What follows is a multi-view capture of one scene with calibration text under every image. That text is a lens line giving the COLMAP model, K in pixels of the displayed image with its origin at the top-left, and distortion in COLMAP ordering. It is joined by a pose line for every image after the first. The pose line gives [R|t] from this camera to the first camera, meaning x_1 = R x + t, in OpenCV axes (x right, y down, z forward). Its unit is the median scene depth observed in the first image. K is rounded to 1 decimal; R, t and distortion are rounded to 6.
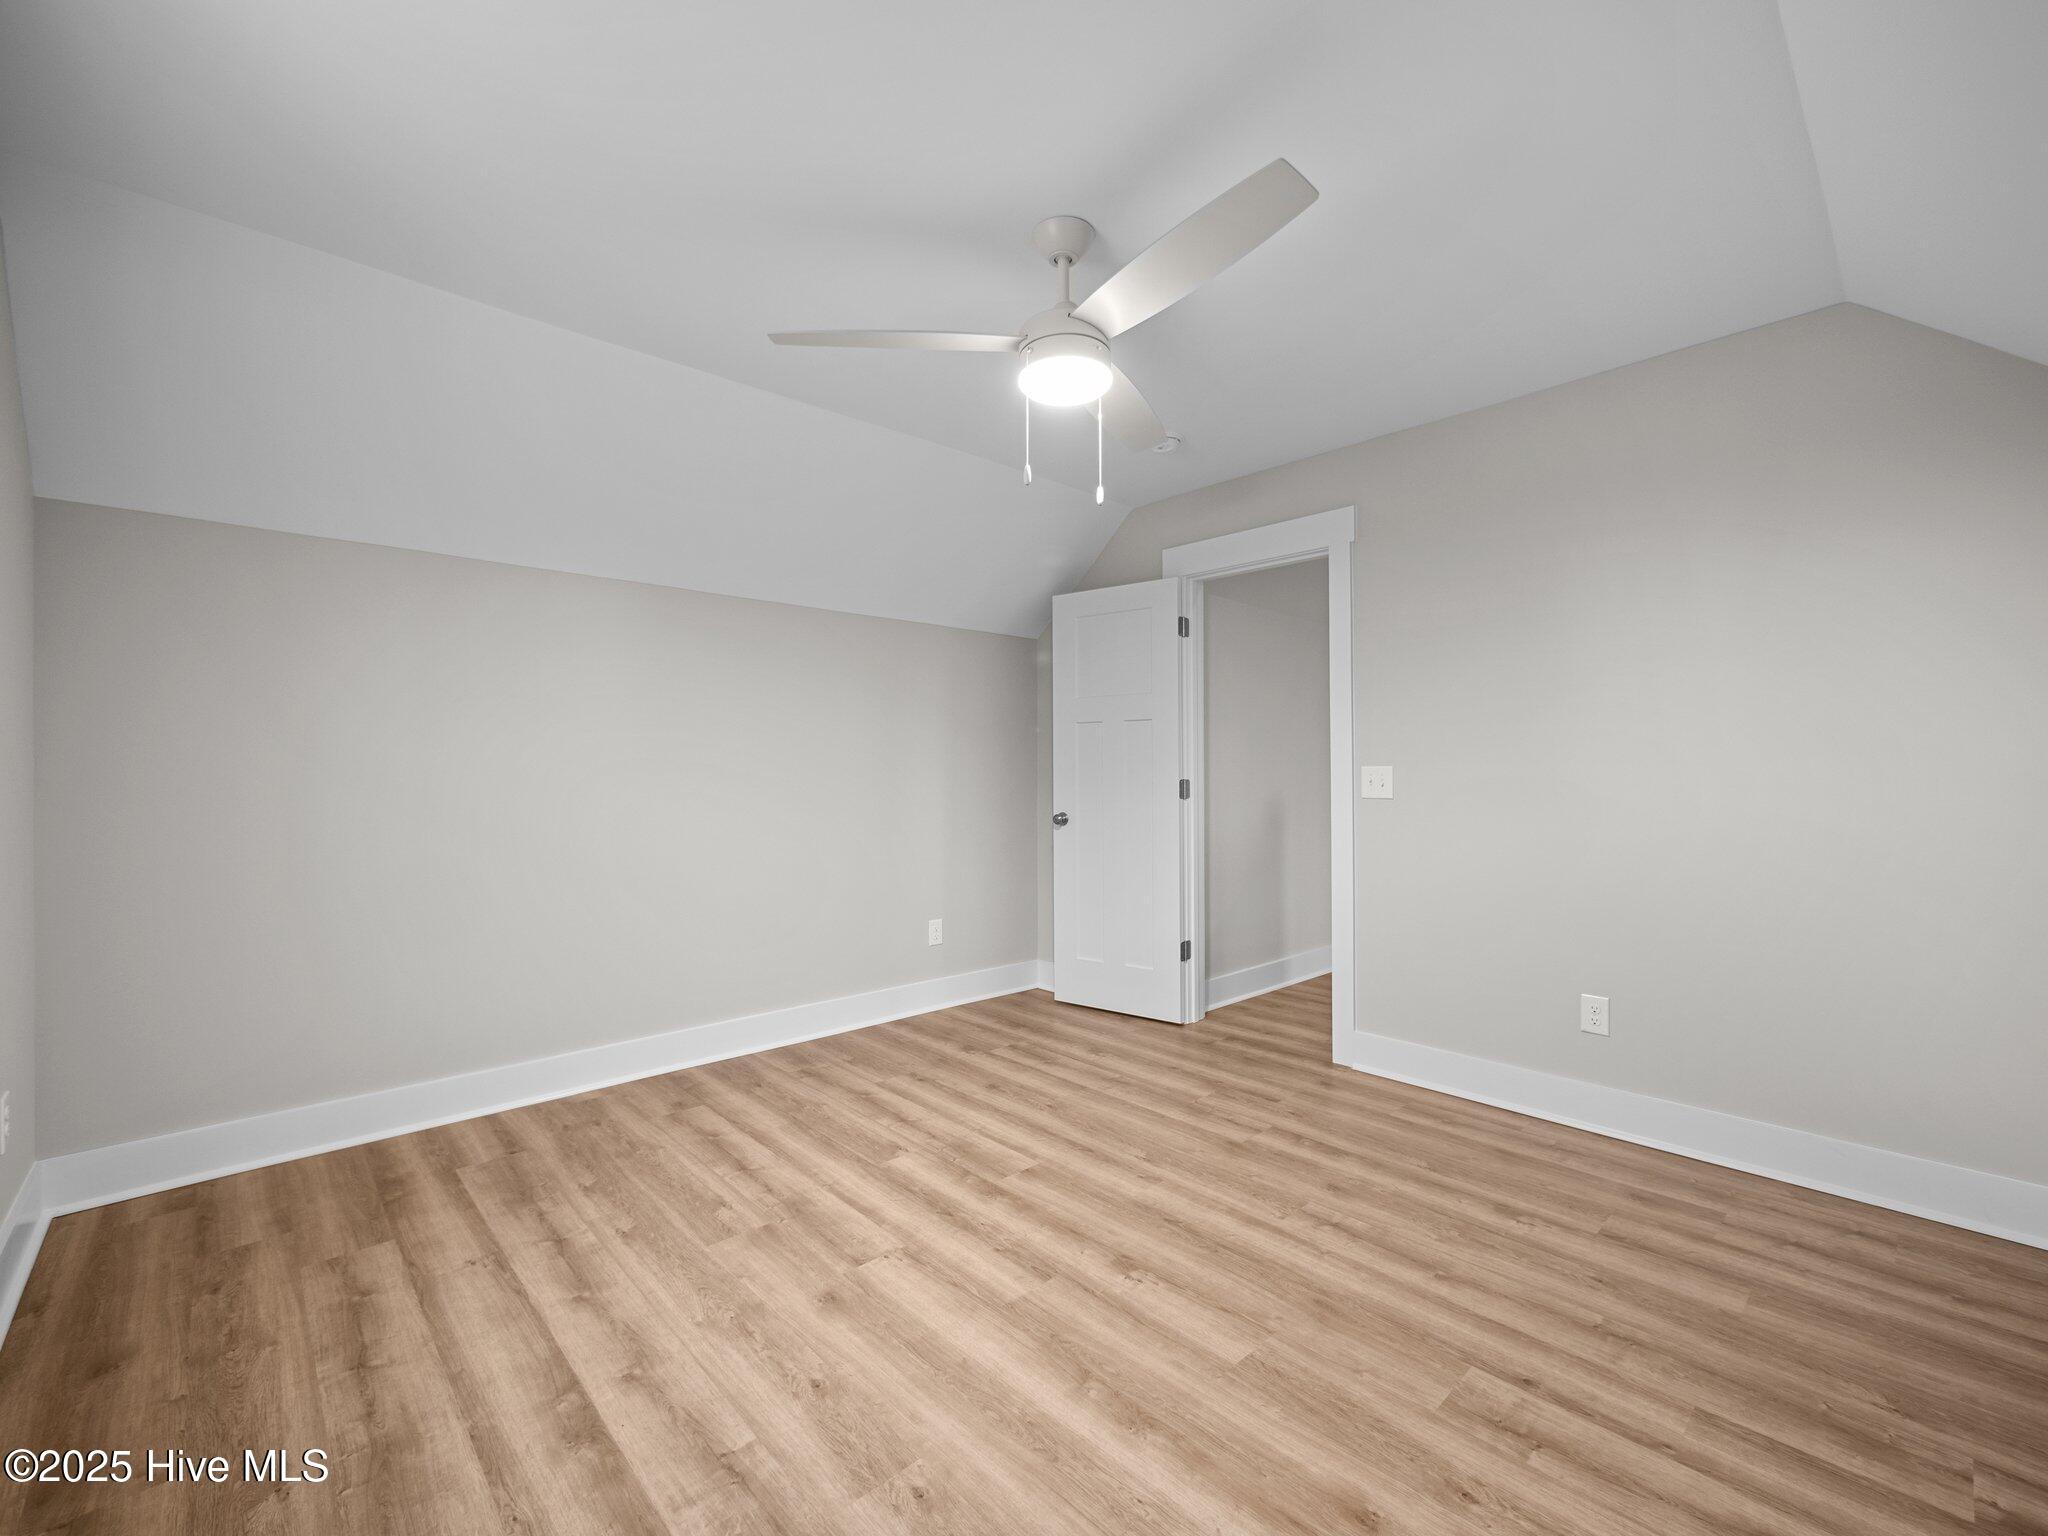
lens RADIAL K [[872.0, 0, 1024.0], [0, 872.0, 768.0], [0, 0, 1]] dist [-0.007093, 0.002882]
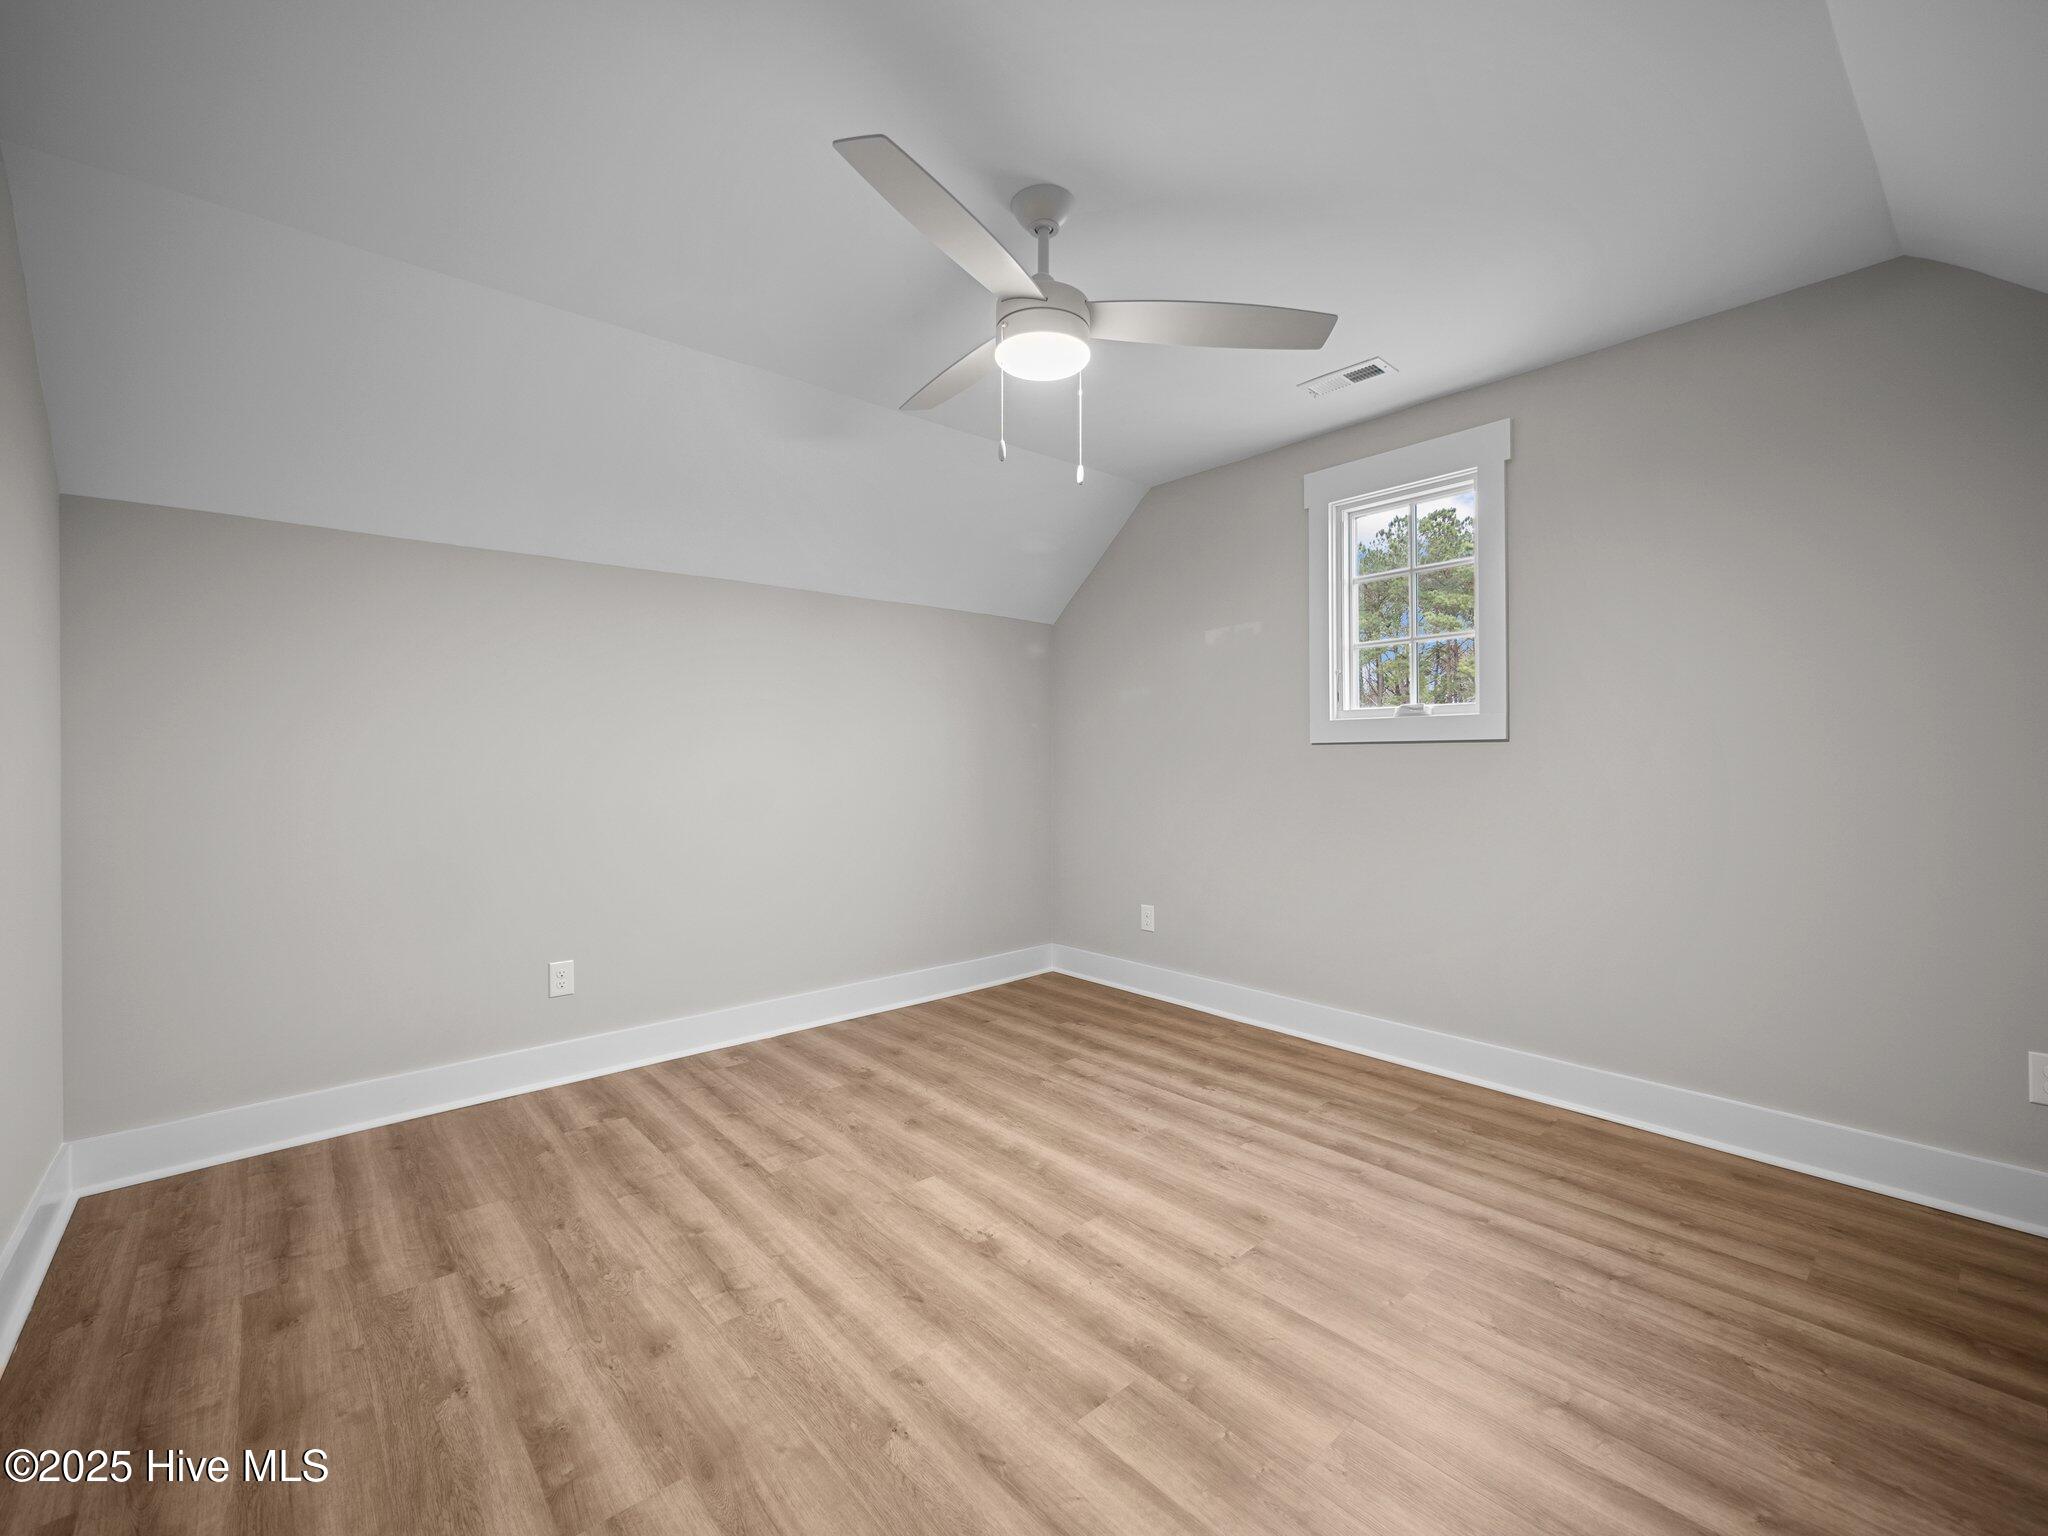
lens RADIAL K [[872.0, 0, 1024.0], [0, 872.0, 768.0], [0, 0, 1]] dist [-0.007093, 0.002882]
pose [[-0.999542, 0.007601, 0.029286, 0.043225], [0.007888, 0.999922, 0.009703, 0.008866], [-0.029210, 0.009929, -0.999524, 2.074196]]
